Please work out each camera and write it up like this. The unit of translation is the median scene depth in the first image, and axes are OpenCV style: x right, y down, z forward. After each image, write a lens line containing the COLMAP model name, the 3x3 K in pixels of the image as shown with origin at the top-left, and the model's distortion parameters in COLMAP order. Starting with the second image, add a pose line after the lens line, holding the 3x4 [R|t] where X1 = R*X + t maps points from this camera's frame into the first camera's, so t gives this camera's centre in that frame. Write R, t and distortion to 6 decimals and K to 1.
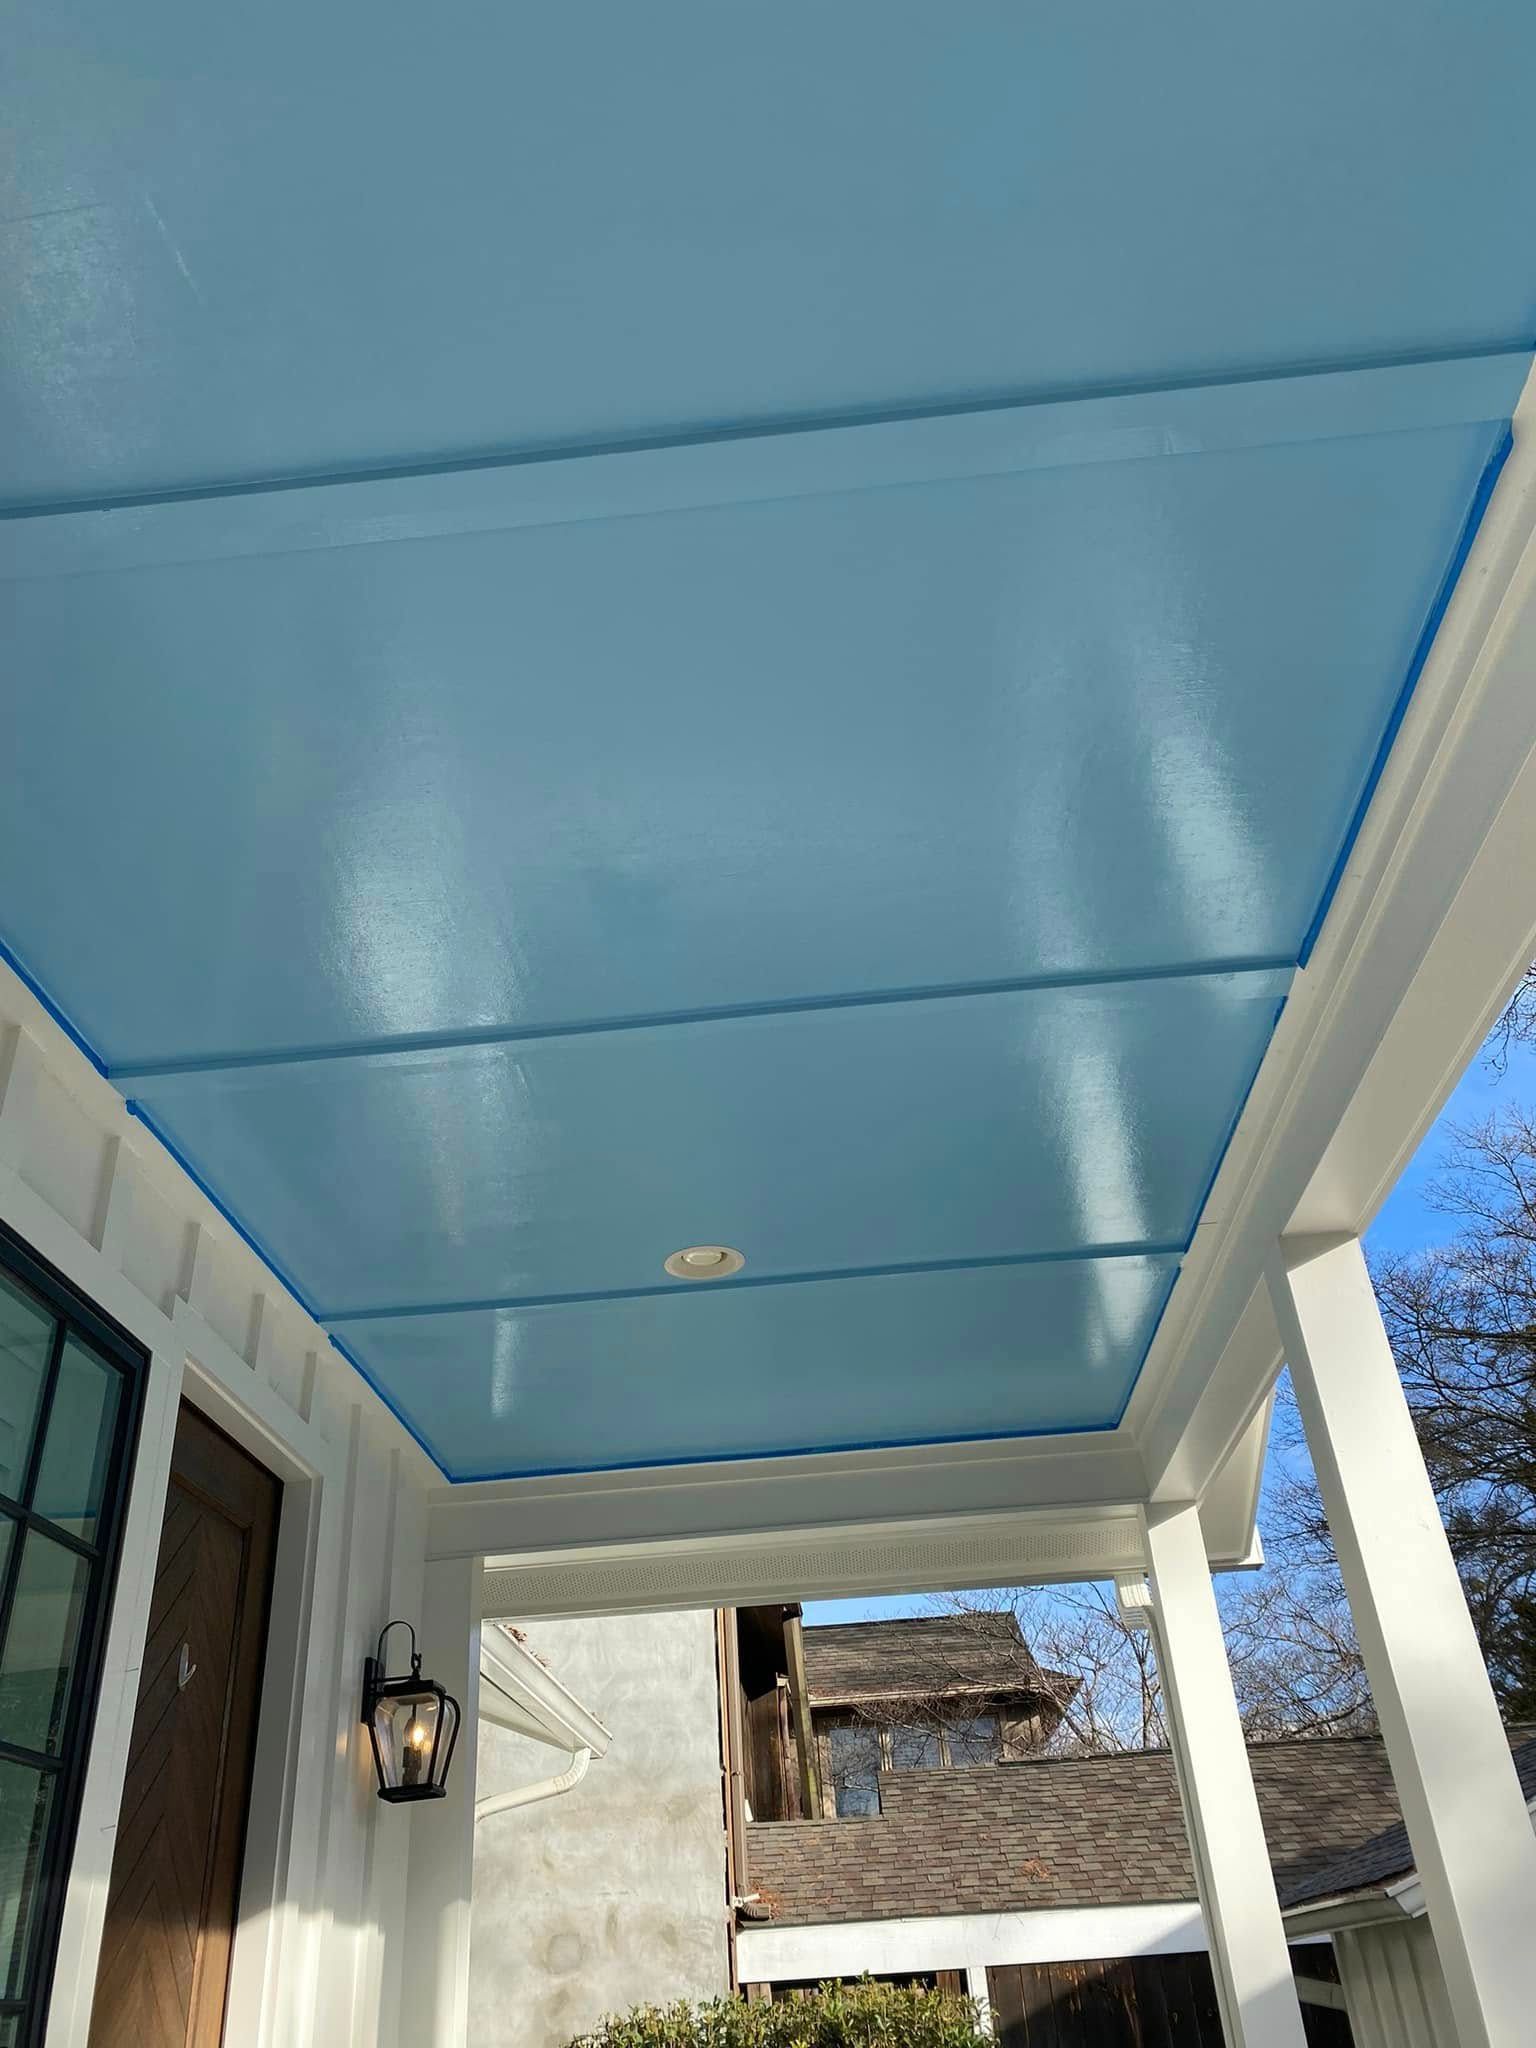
lens RADIAL K [[1571.7, 0, 763.0], [0, 1571.7, 1017.6], [0, 0, 1]] dist [0.009341, -0.000354]
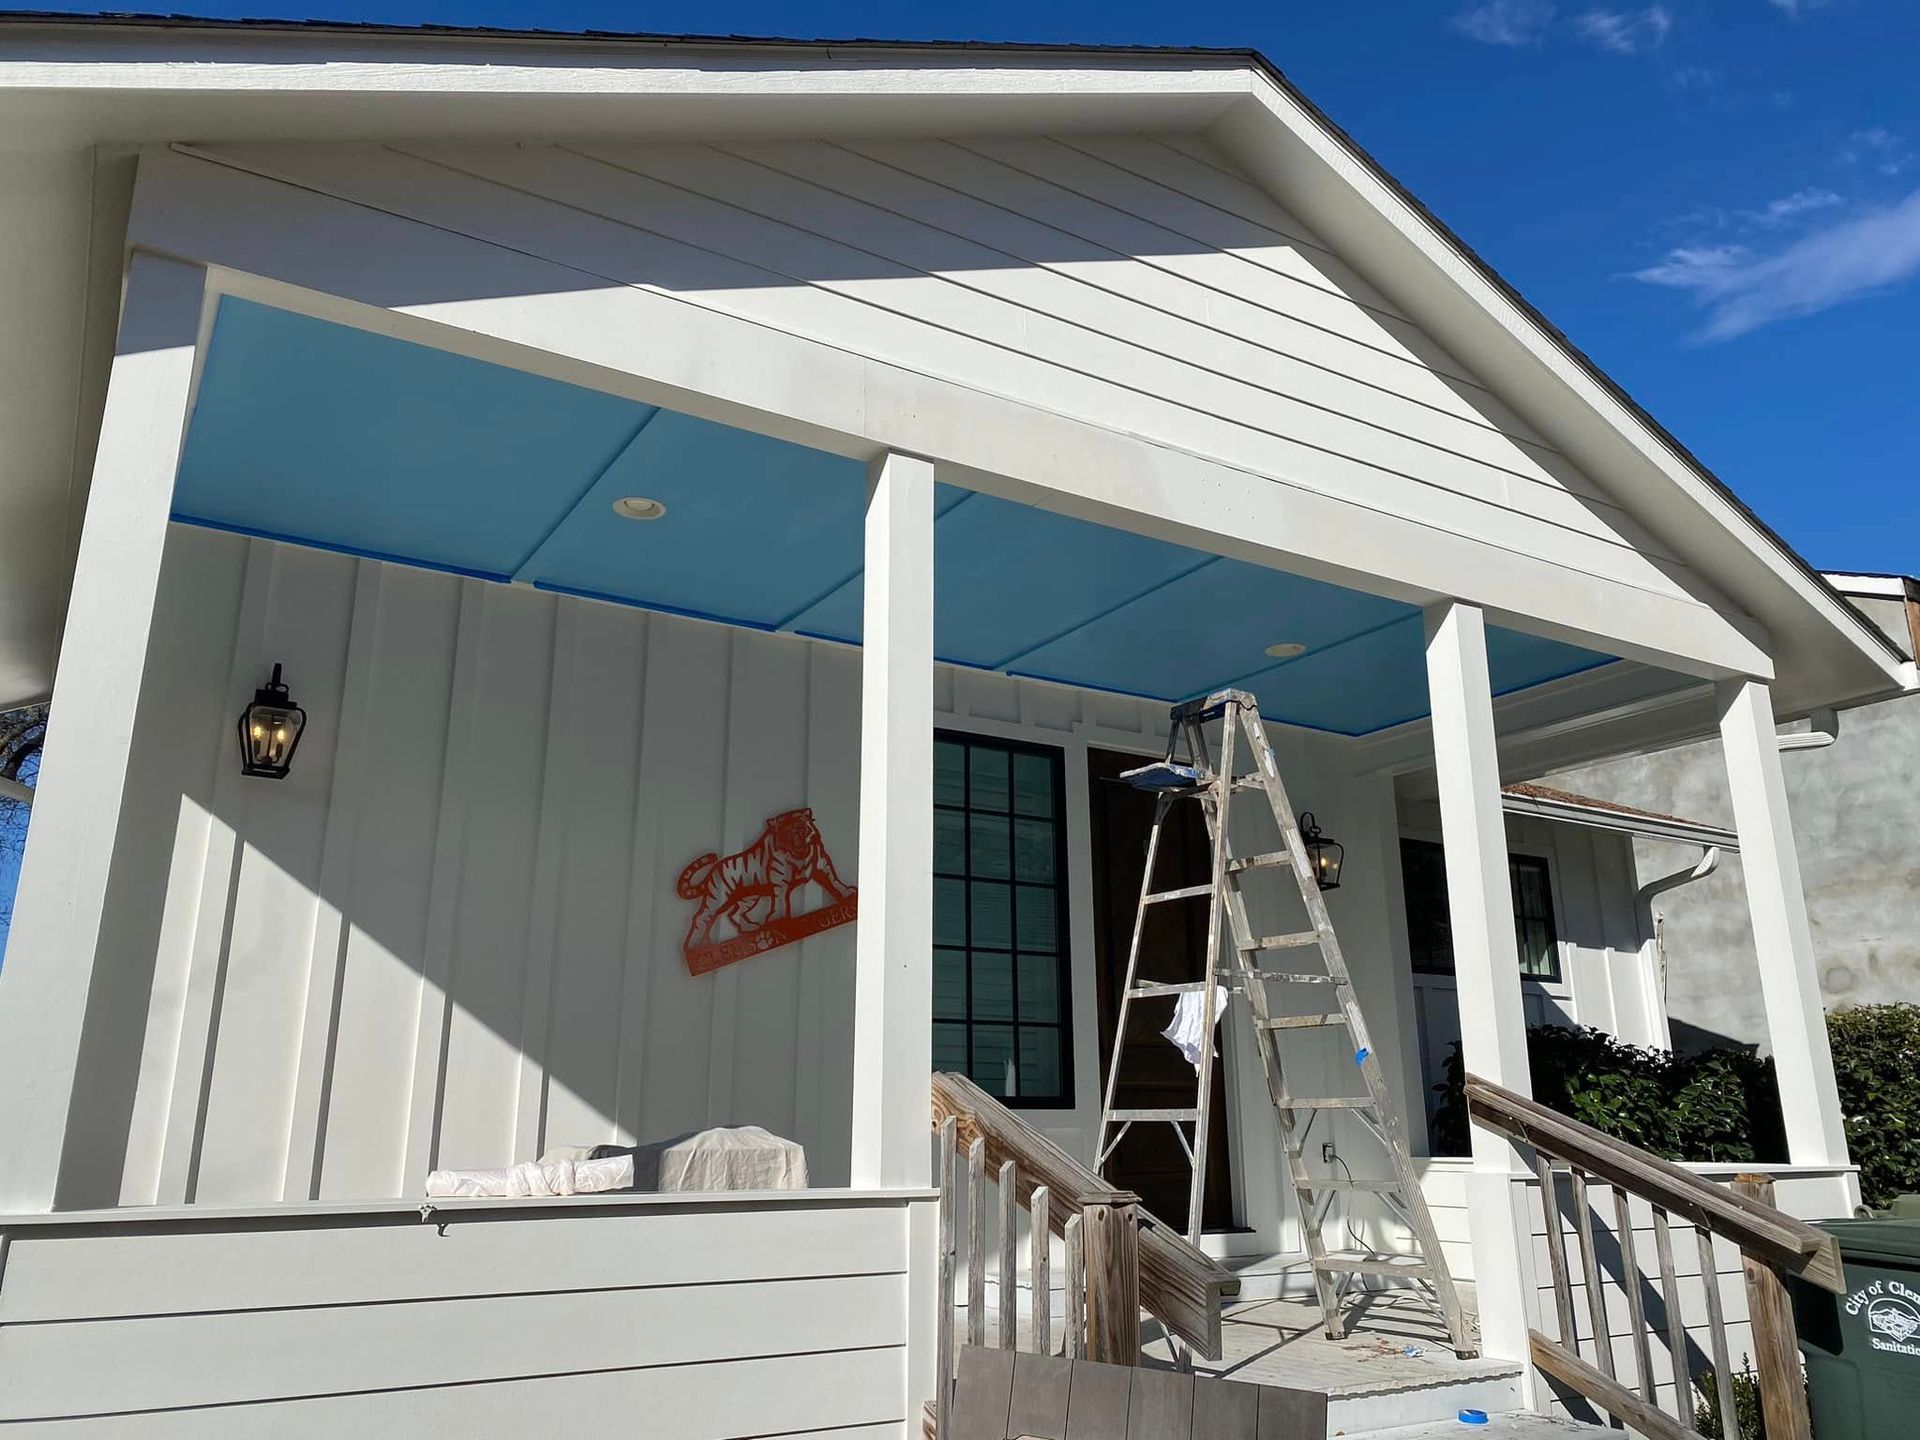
lens RADIAL K [[1473.5, 0, 961.1], [0, 1473.5, 715.8], [0, 0, 1]] dist [0.009341, -0.000354]
pose [[0.588675, -0.158601, -0.792659, 0.455295], [0.405441, 0.906240, 0.119777, -0.063251], [0.699342, -0.391886, 0.597784, -0.182623]]
